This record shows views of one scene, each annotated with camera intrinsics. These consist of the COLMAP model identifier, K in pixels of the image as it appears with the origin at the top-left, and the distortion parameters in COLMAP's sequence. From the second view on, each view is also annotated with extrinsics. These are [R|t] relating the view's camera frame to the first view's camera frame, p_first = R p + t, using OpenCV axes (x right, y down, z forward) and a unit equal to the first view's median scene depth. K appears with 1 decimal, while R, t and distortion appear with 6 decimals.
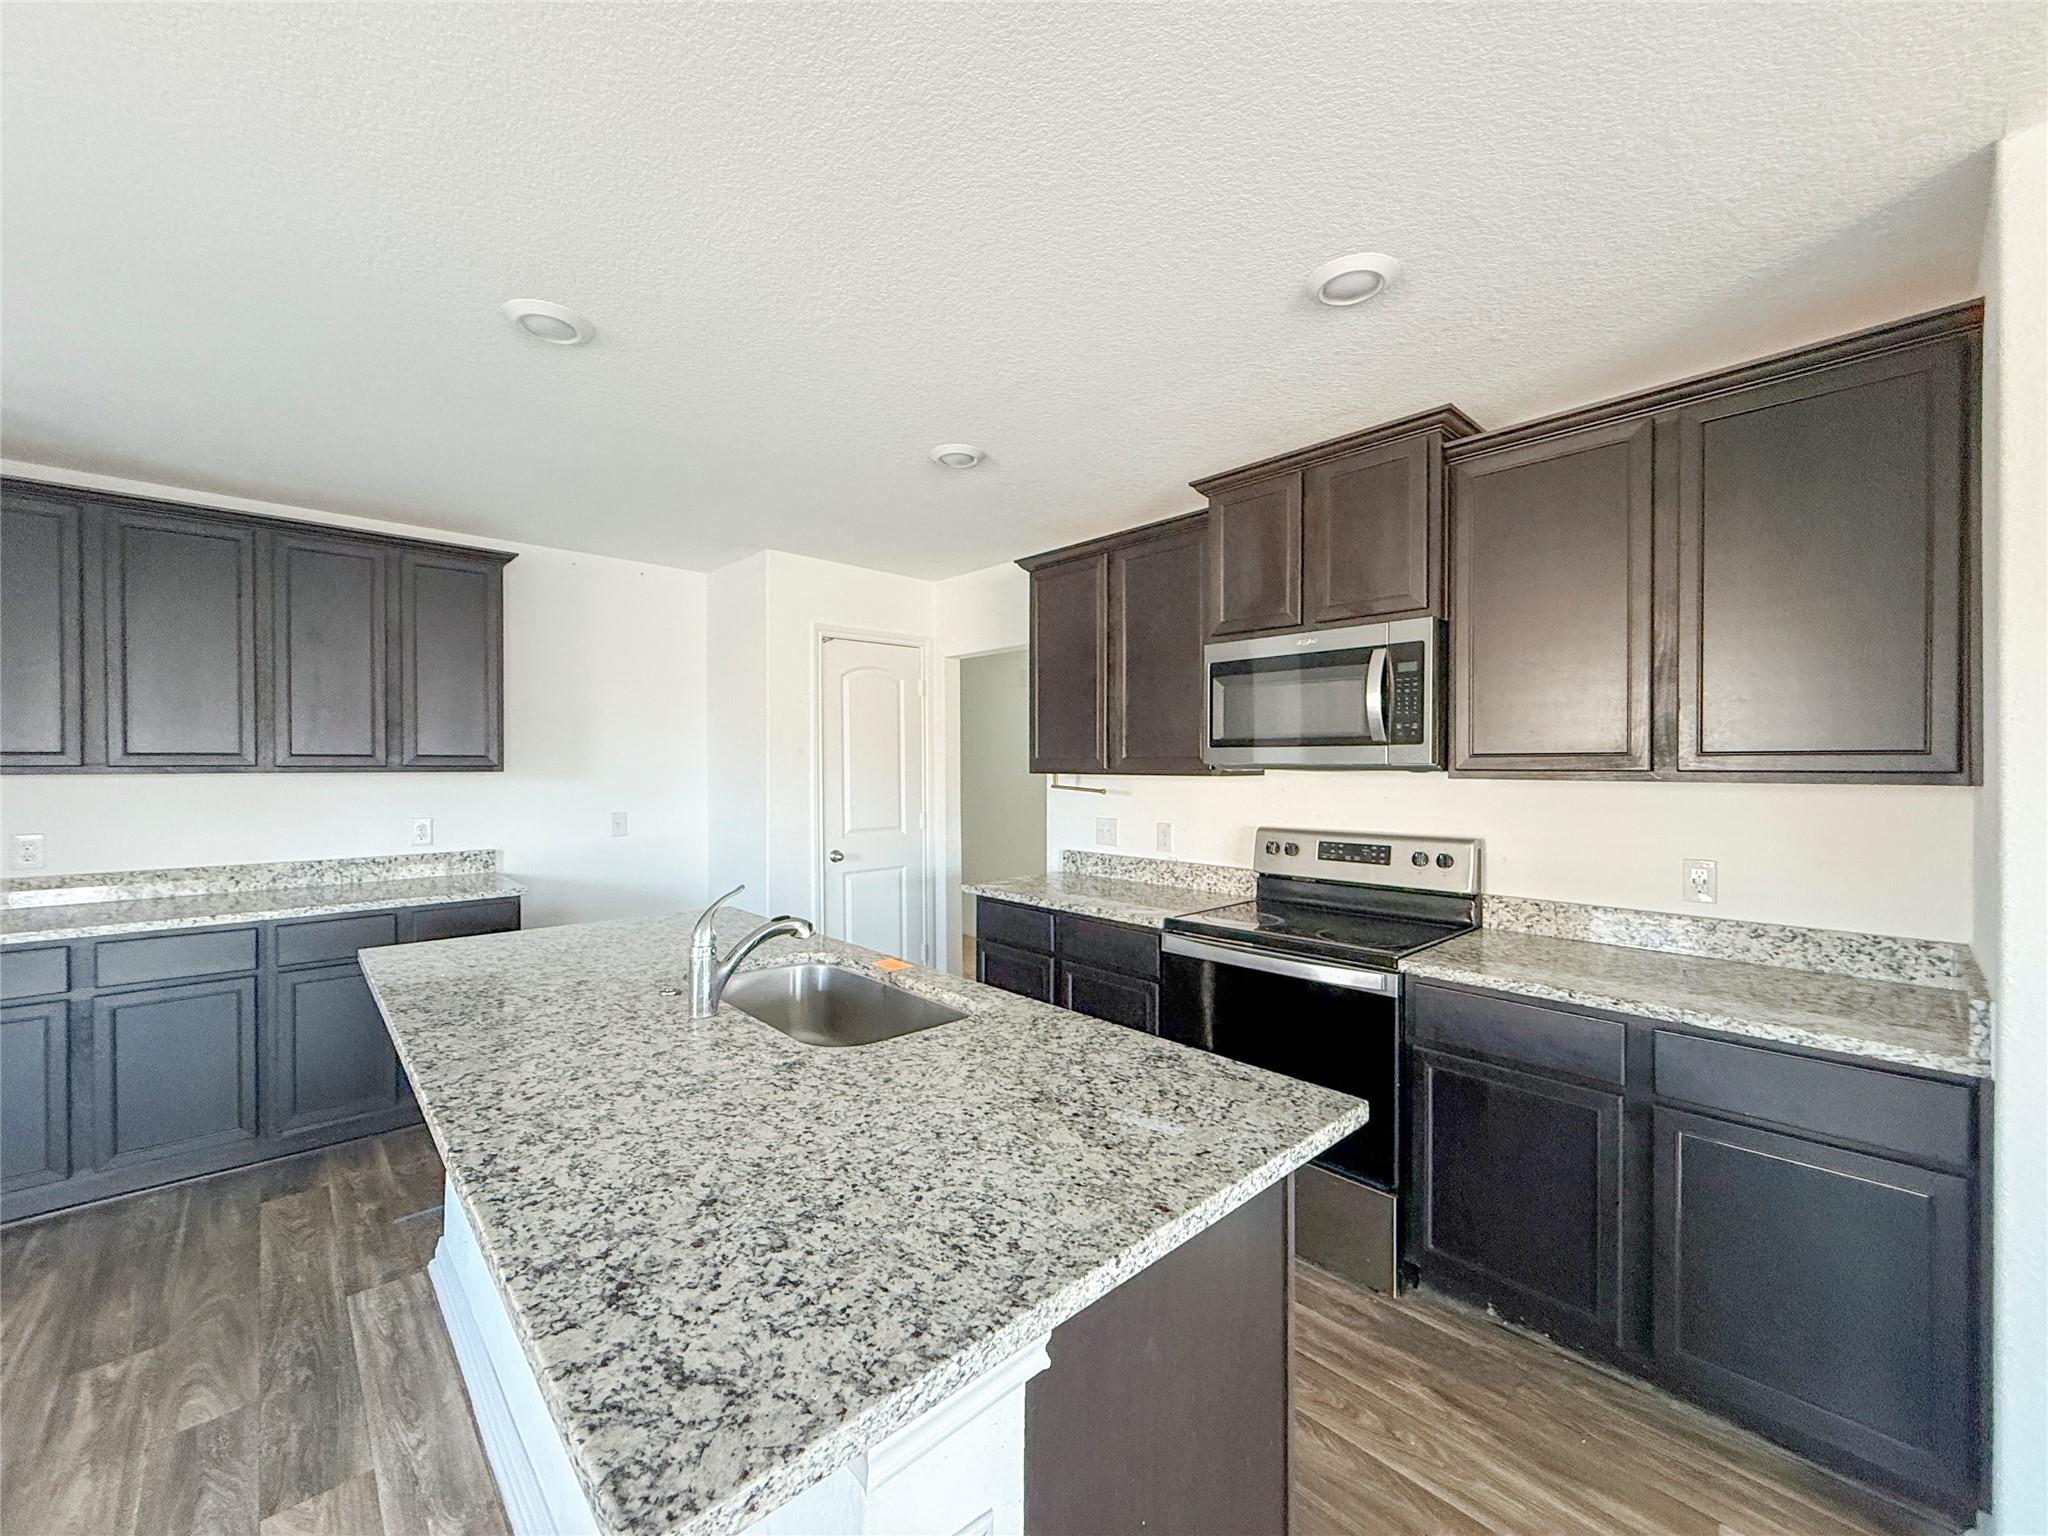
lens RADIAL K [[816.6, 0, 1019.2], [0, 816.6, 771.3], [0, 0, 1]] dist [0.000567, 0.000079]
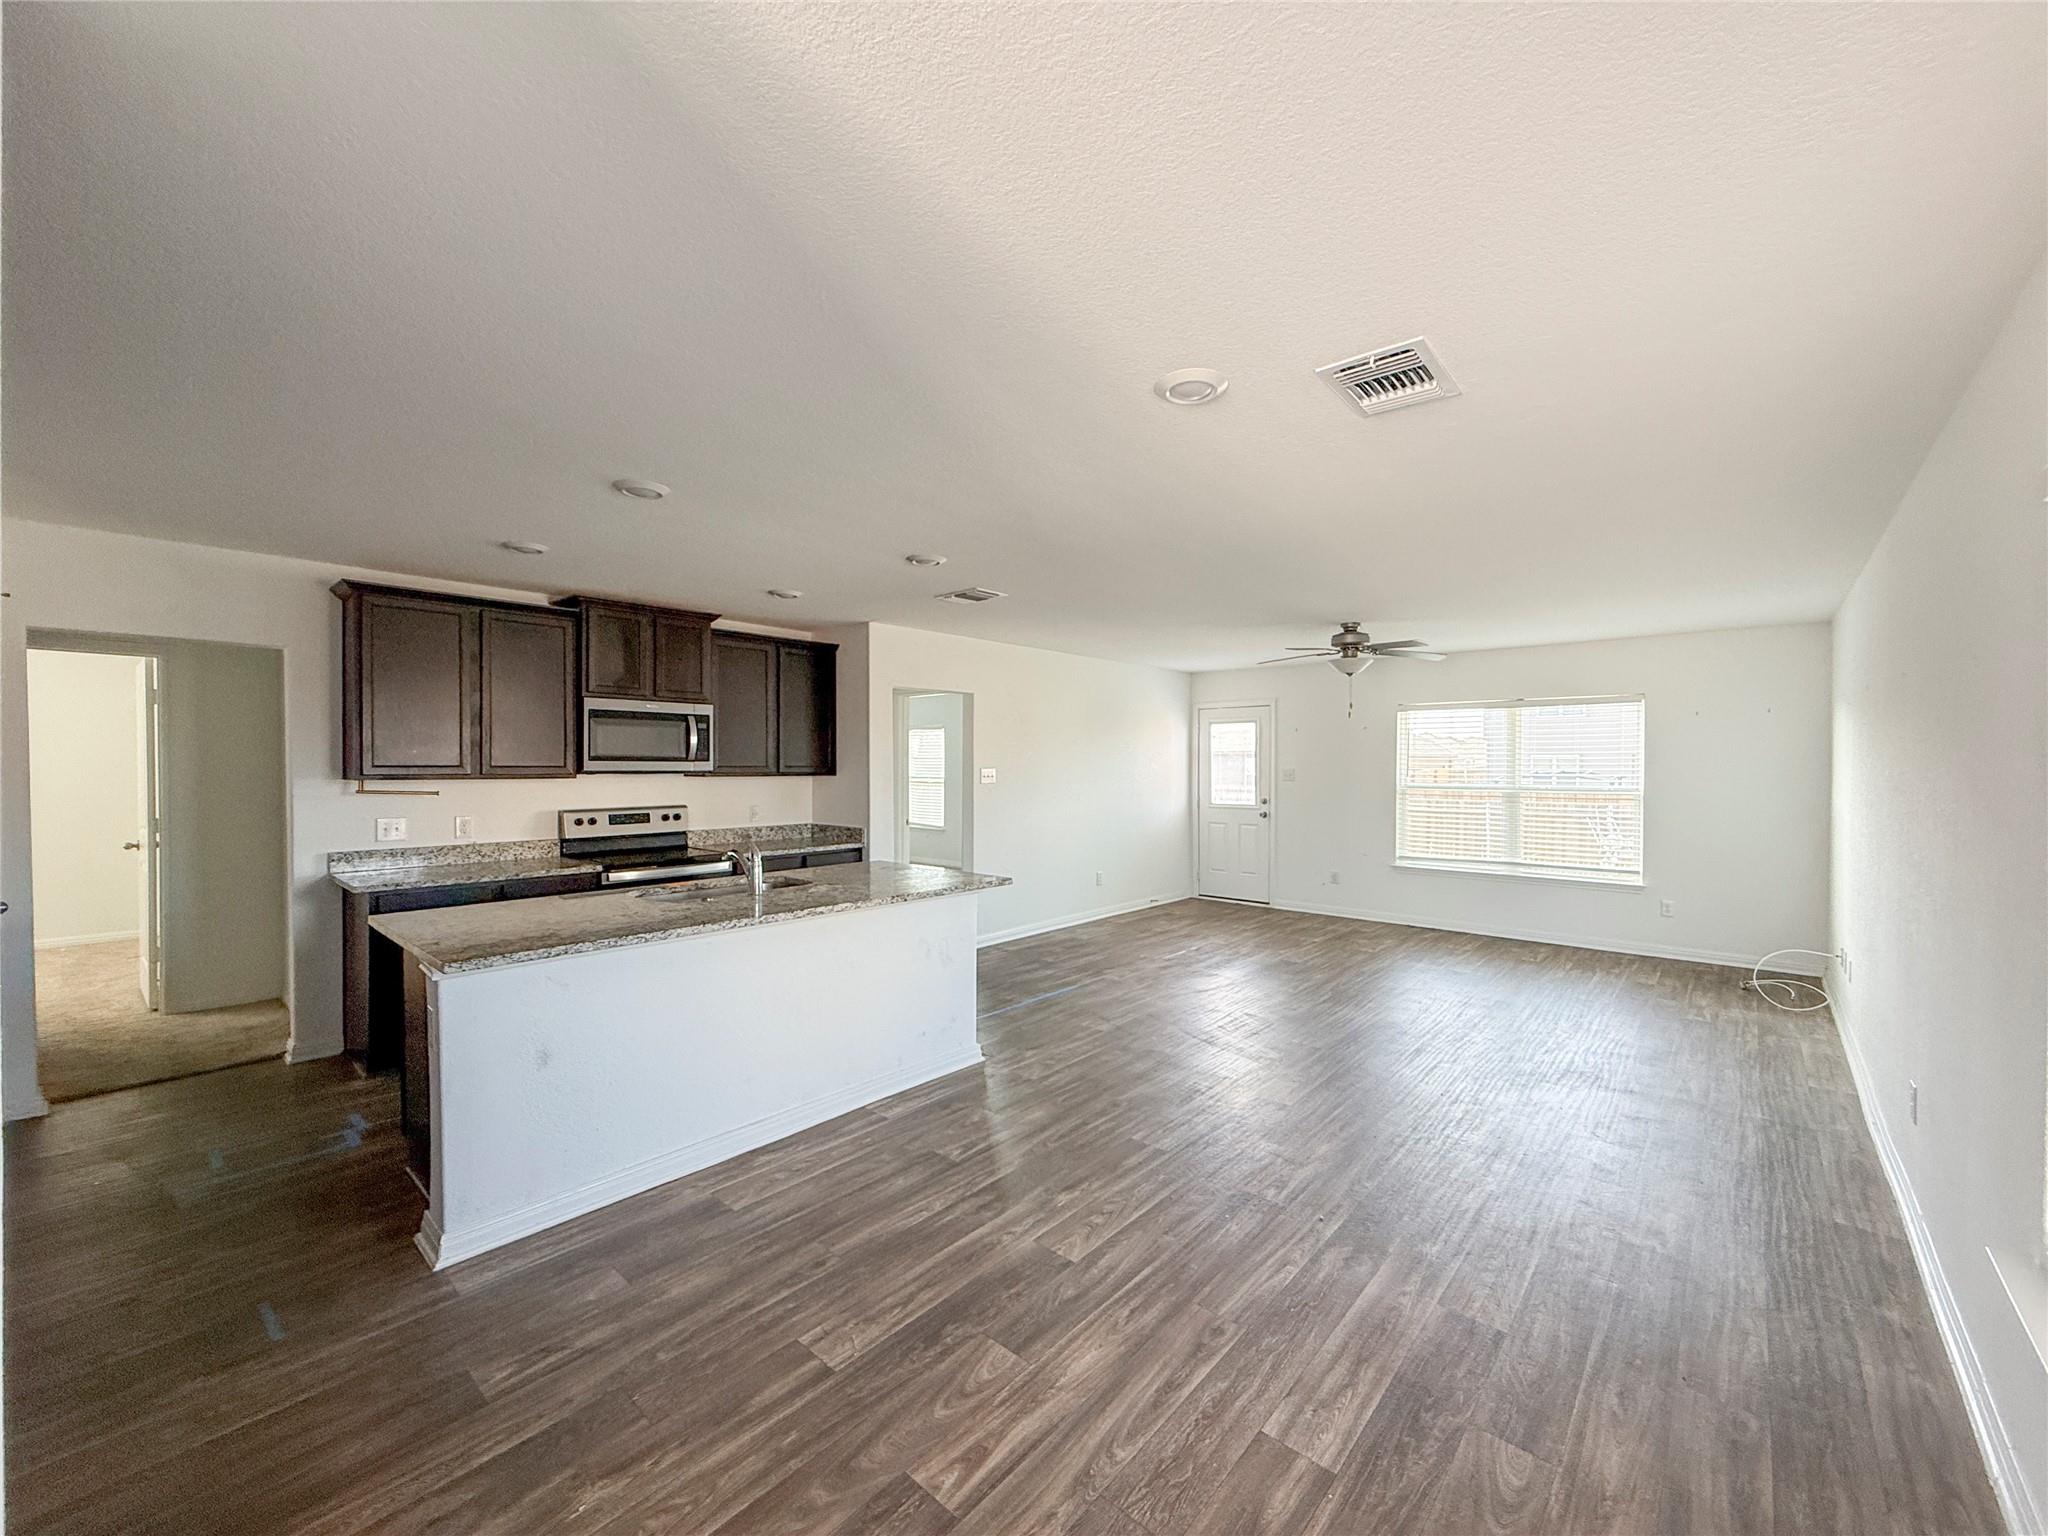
lens RADIAL K [[816.6, 0, 1021.1], [0, 816.6, 768.1], [0, 0, 1]] dist [0.000567, 0.000079]
pose [[-0.096352, -0.006089, 0.995329, -1.625454], [0.003337, 0.999974, 0.006441, -0.024130], [-0.995342, 0.003942, -0.096329, 0.331126]]
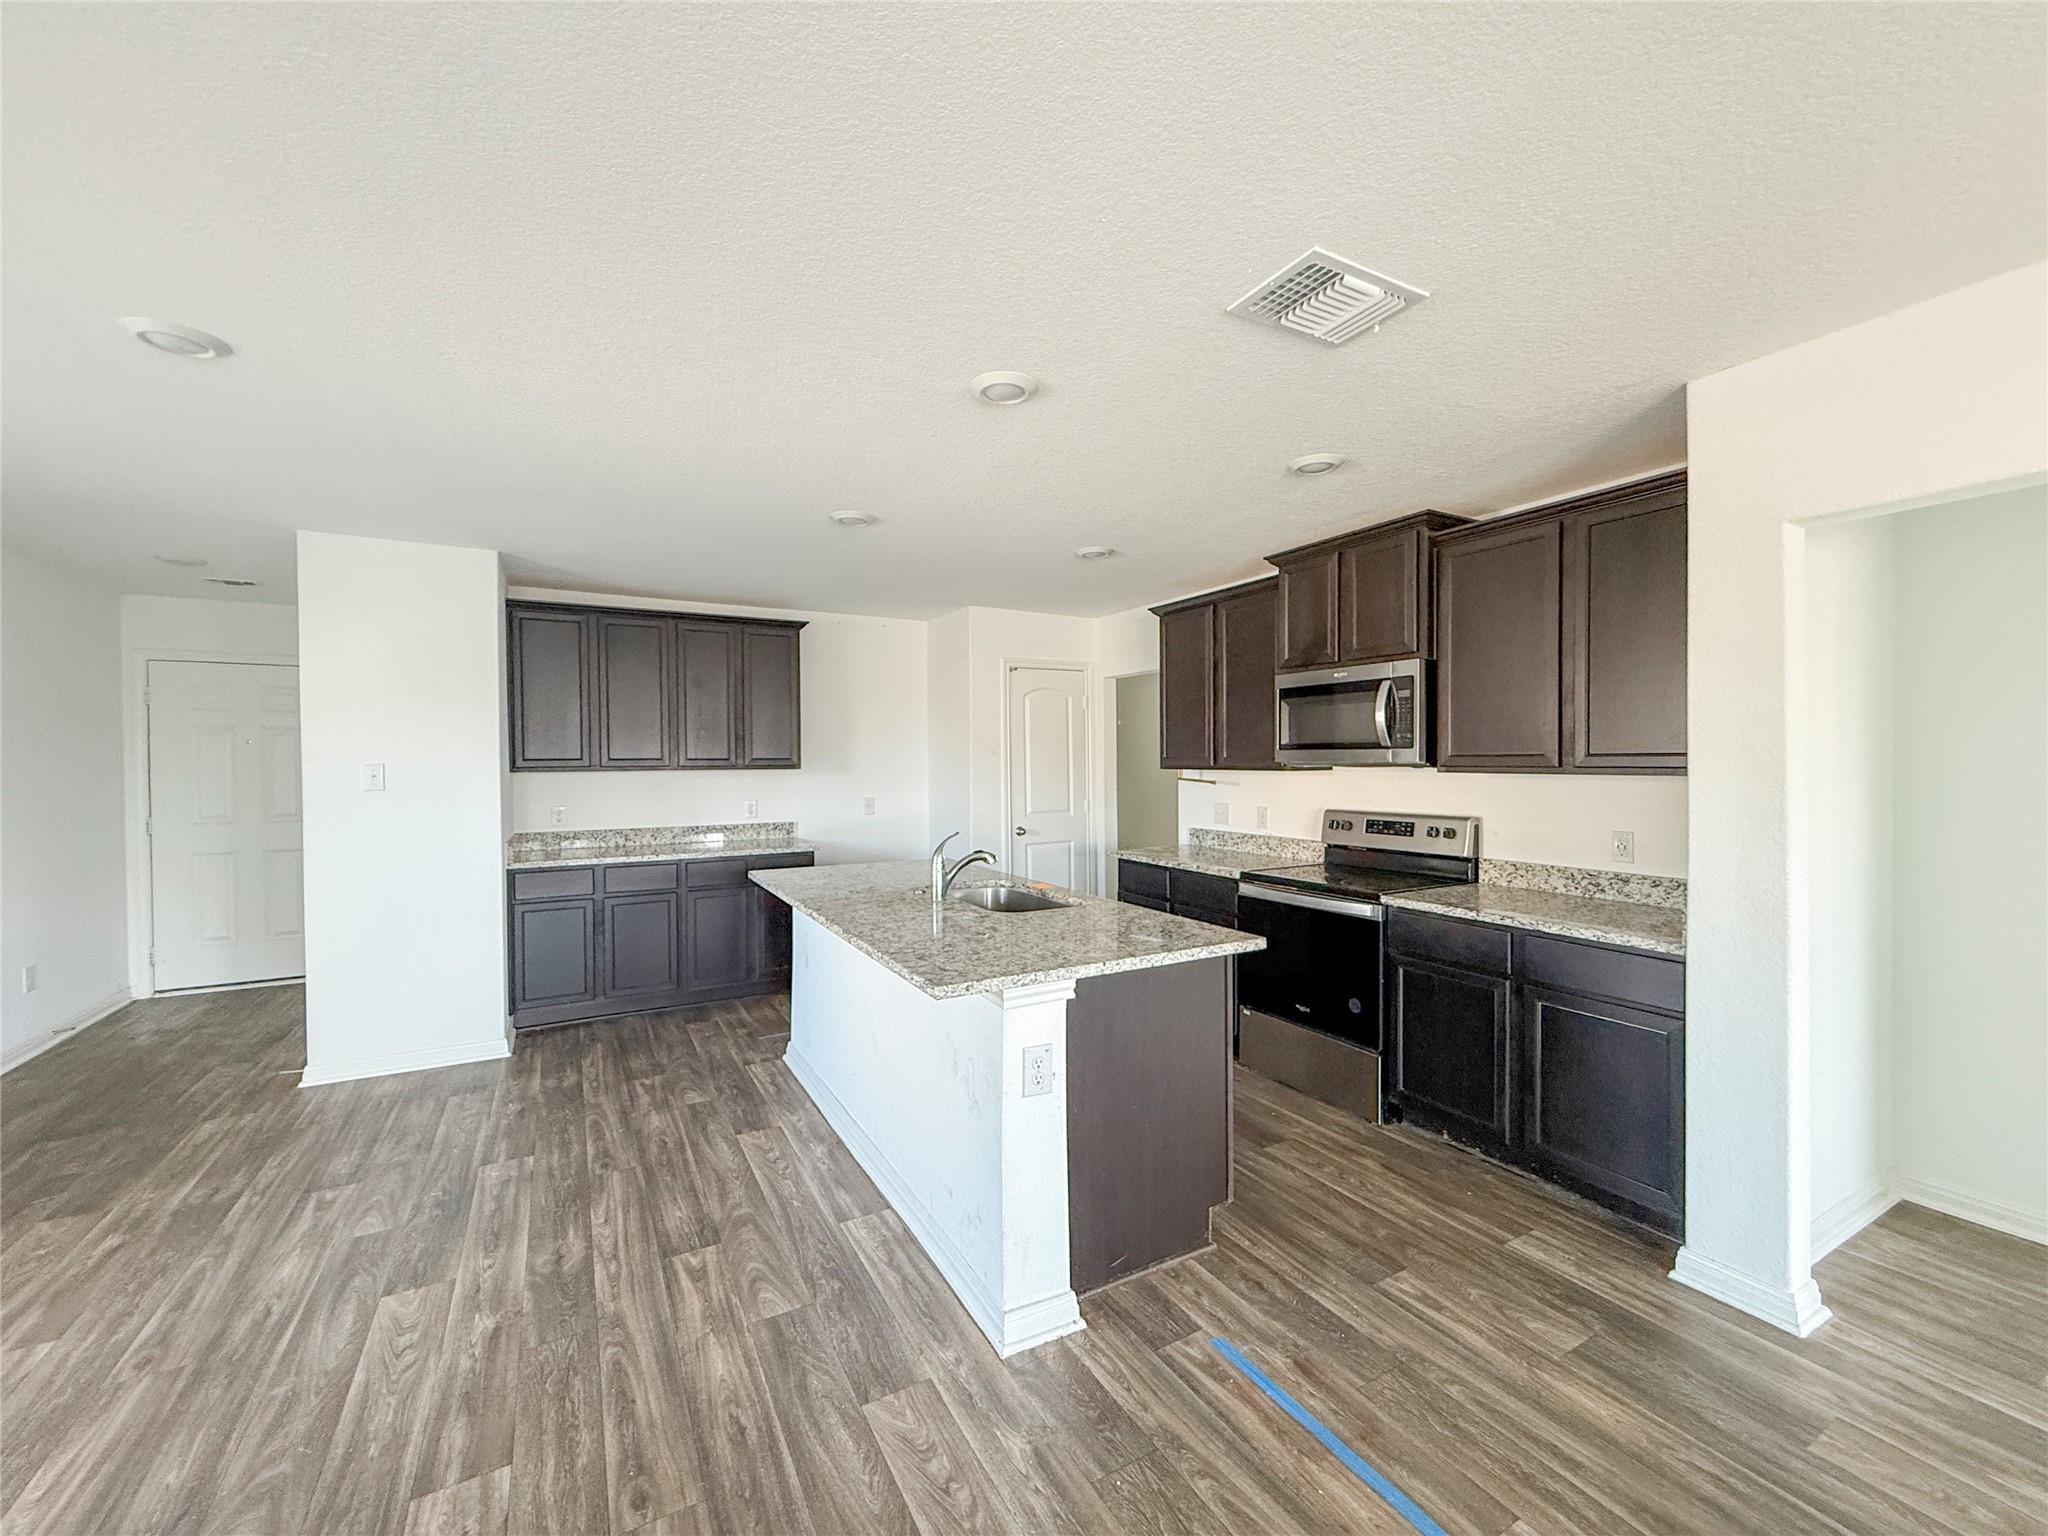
lens RADIAL K [[816.6, 0, 1020.0], [0, 816.6, 774.8], [0, 0, 1]] dist [0.000567, 0.000079]
pose [[0.971607, -0.001155, -0.236599, 0.149445], [0.003847, 0.999933, 0.010915, -0.004635], [0.236570, -0.011516, 0.971546, -0.485148]]
